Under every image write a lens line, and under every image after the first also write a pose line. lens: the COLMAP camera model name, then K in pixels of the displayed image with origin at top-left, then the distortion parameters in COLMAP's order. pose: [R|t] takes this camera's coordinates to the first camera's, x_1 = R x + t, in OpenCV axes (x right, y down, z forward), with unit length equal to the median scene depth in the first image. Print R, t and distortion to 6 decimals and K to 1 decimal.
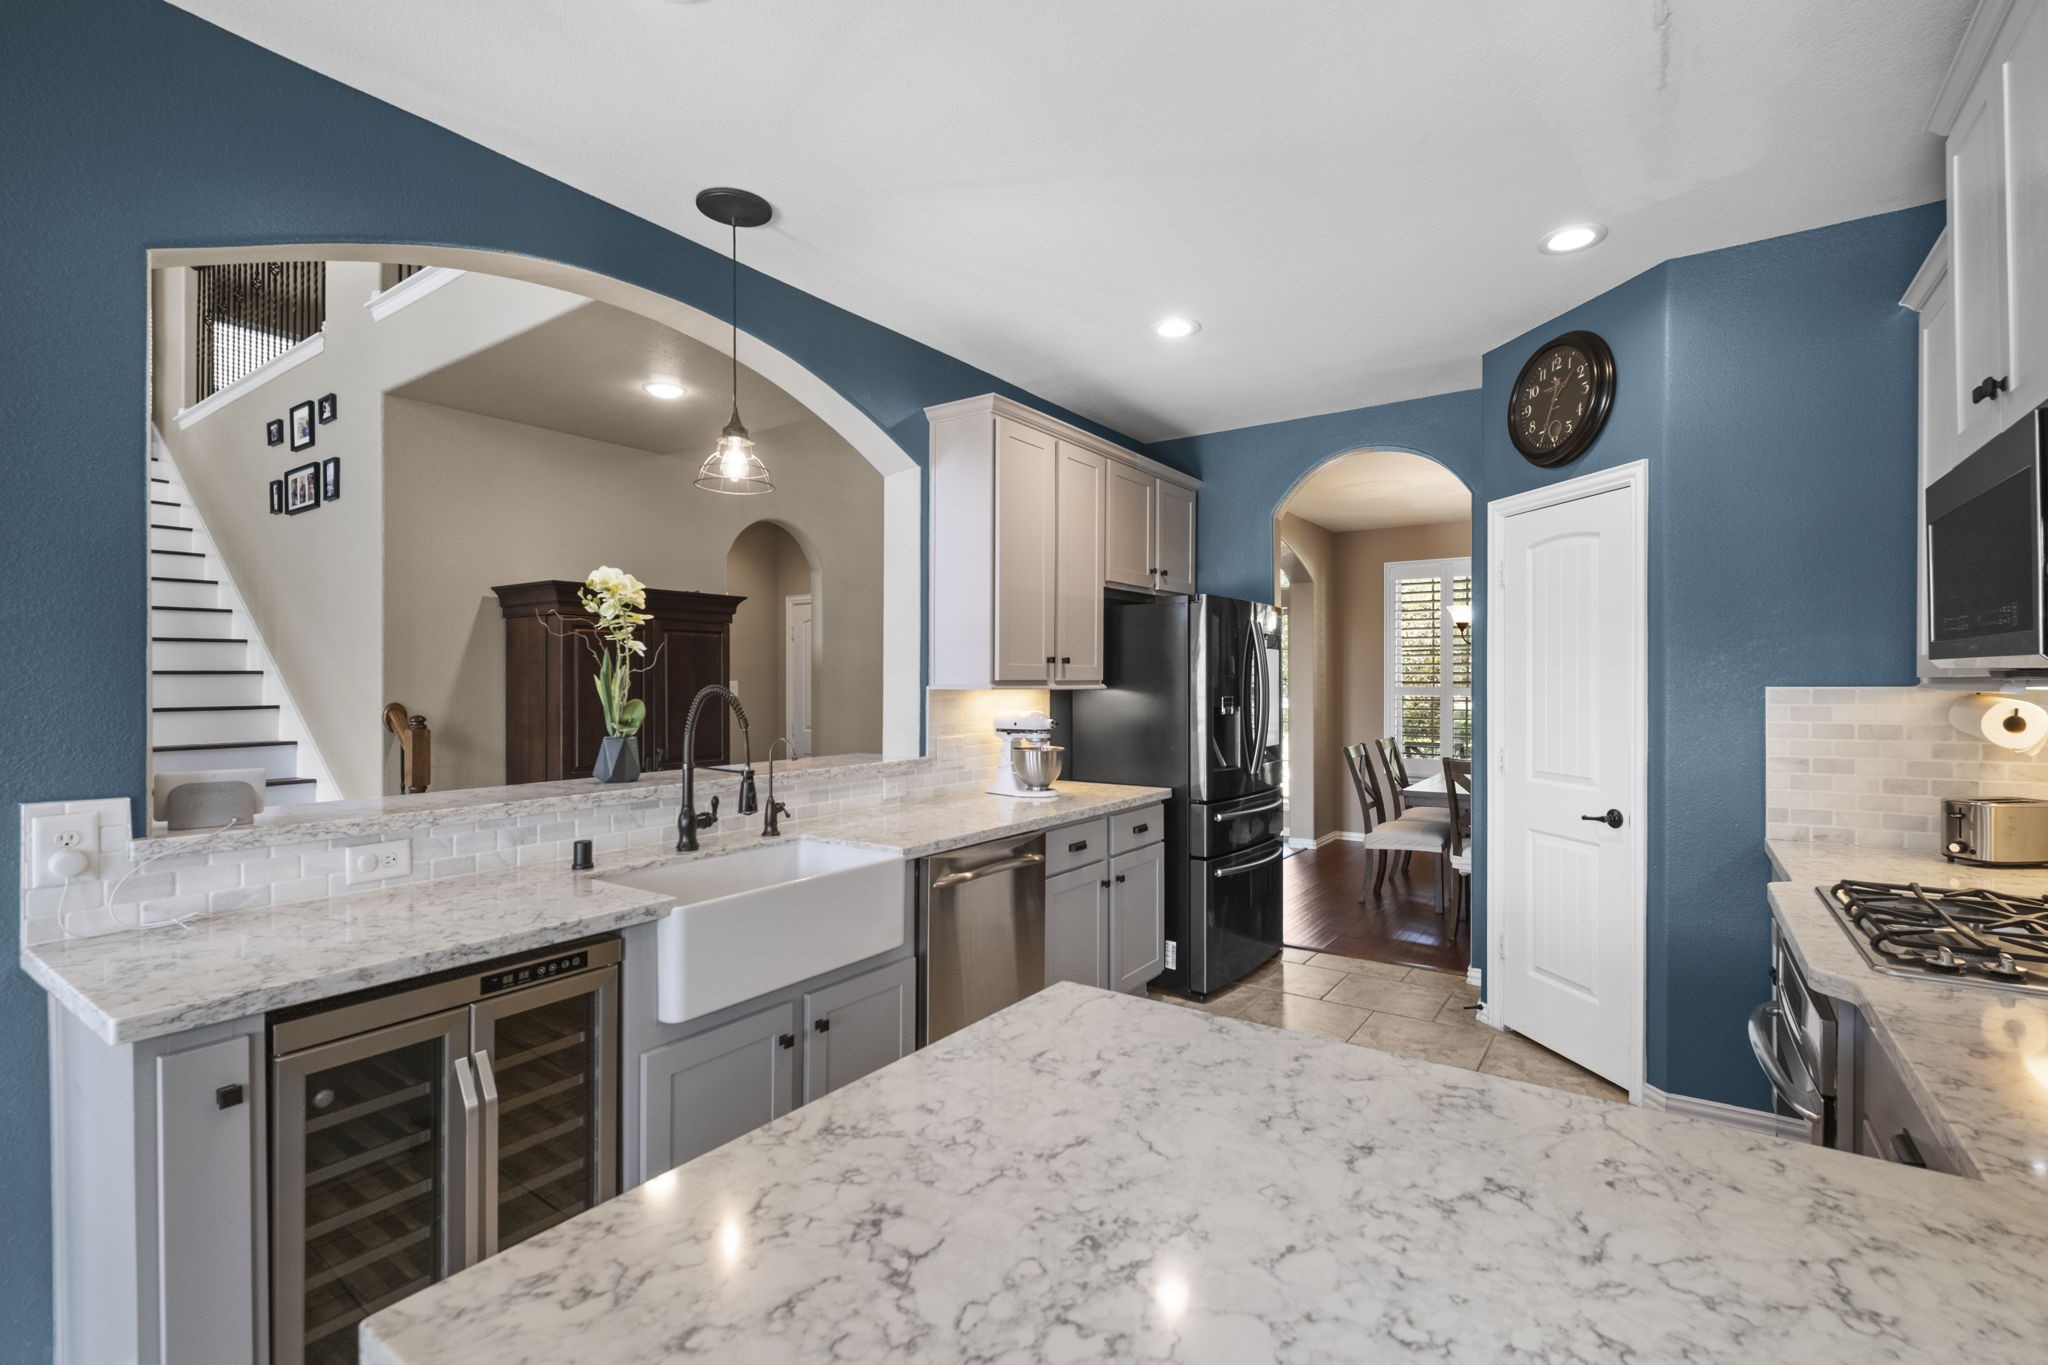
lens RADIAL K [[920.2, 0, 1035.9], [0, 920.2, 676.0], [0, 0, 1]] dist [0.000679, -0.000796]
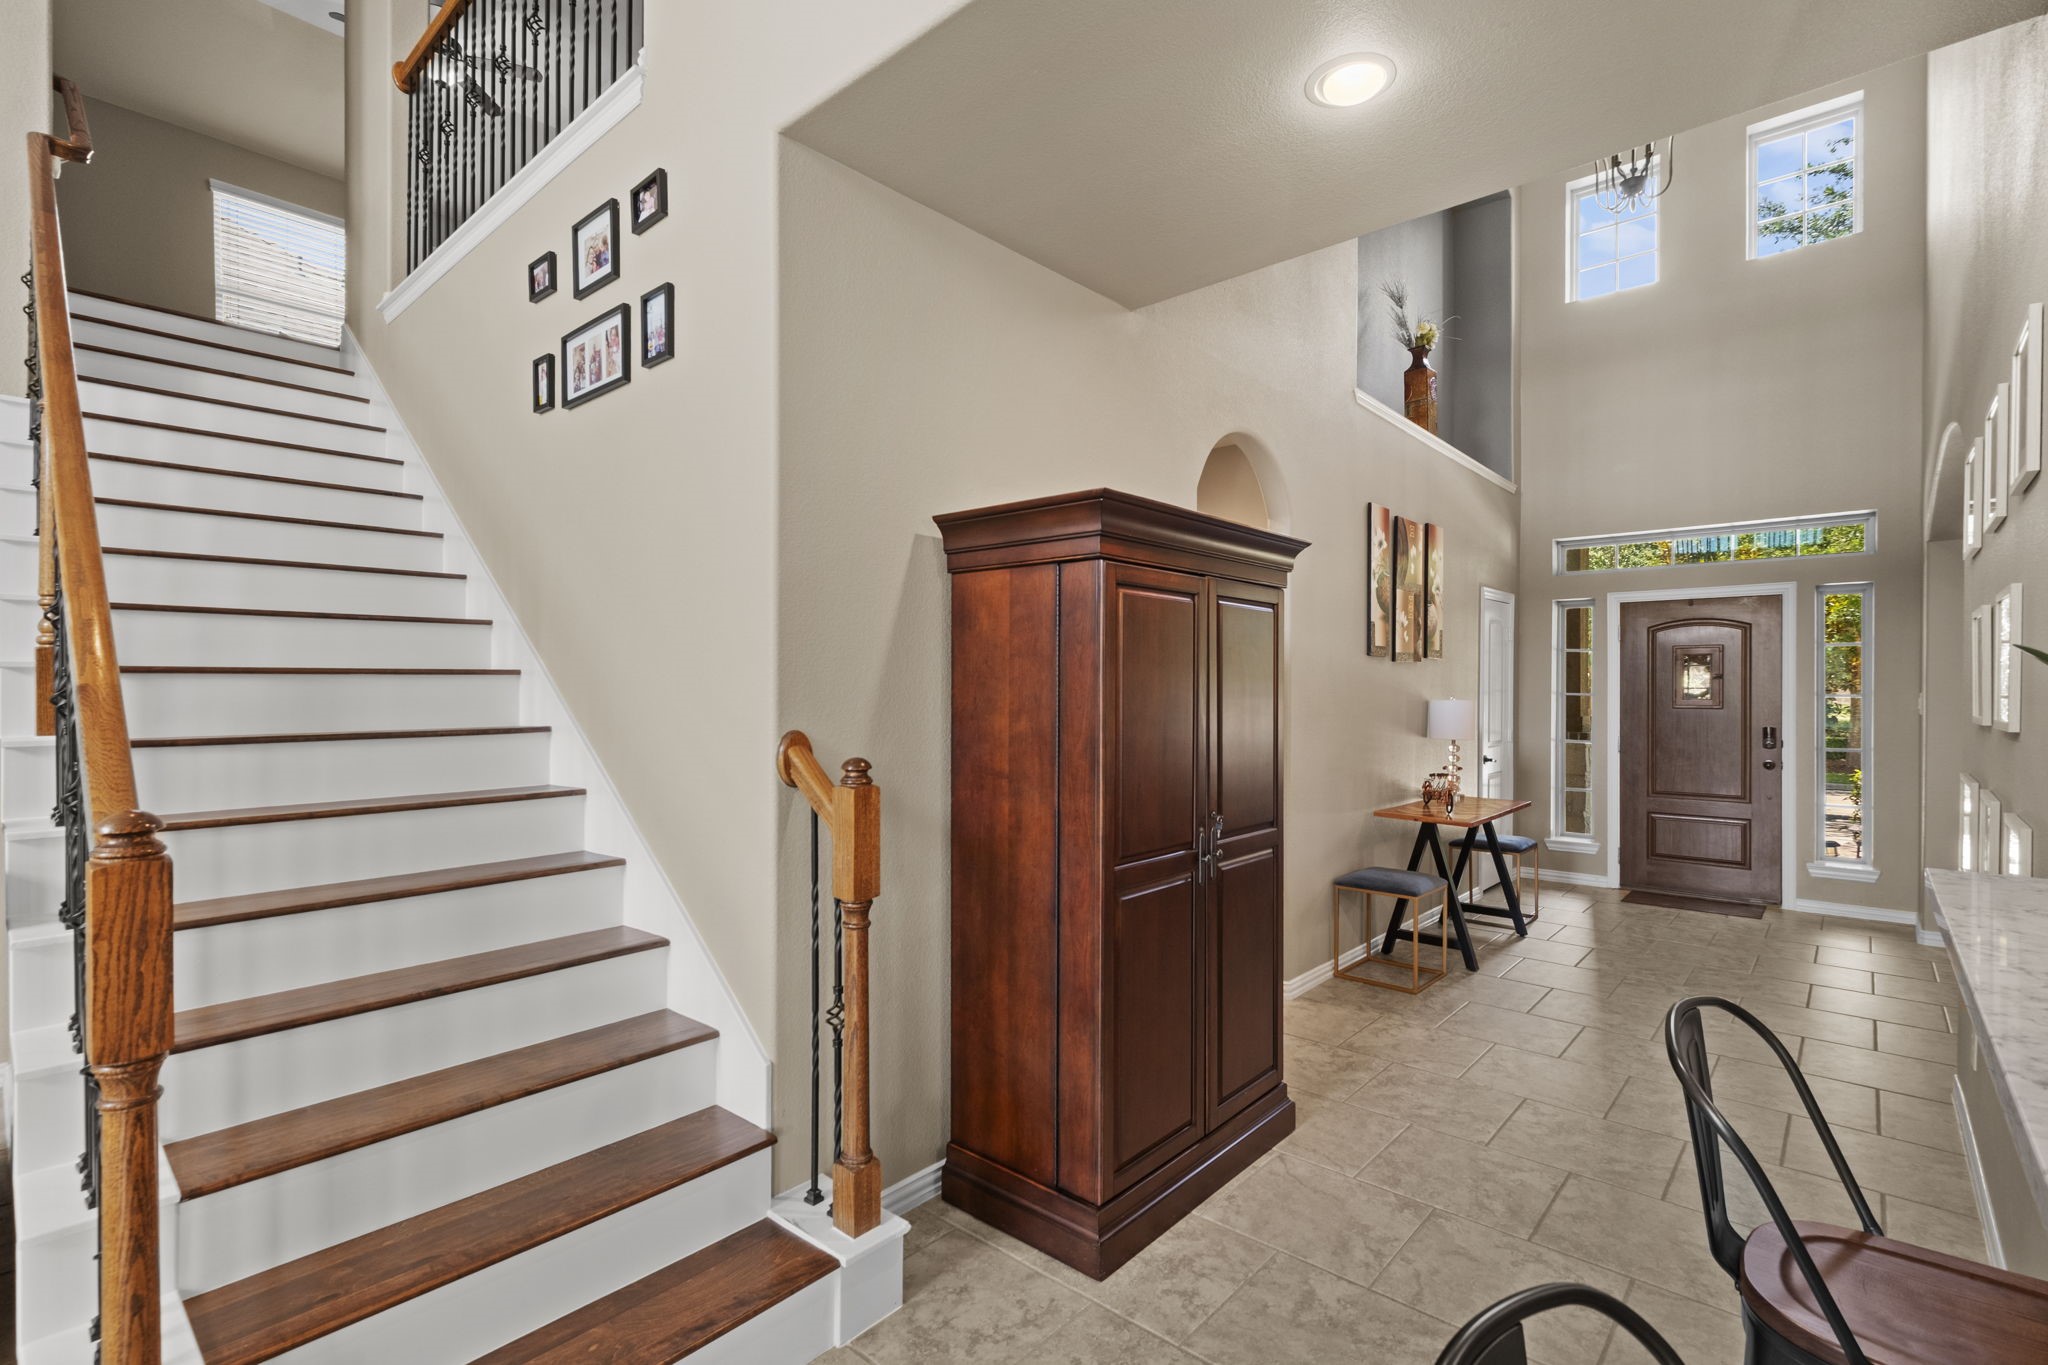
lens RADIAL K [[920.2, 0, 1035.9], [0, 920.2, 676.0], [0, 0, 1]] dist [0.000679, -0.000796]
pose [[0.994390, 0.000988, -0.105769, -0.464792], [-0.000781, 0.999998, 0.002002, -0.002987], [0.105771, -0.001908, 0.994389, 0.455941]]
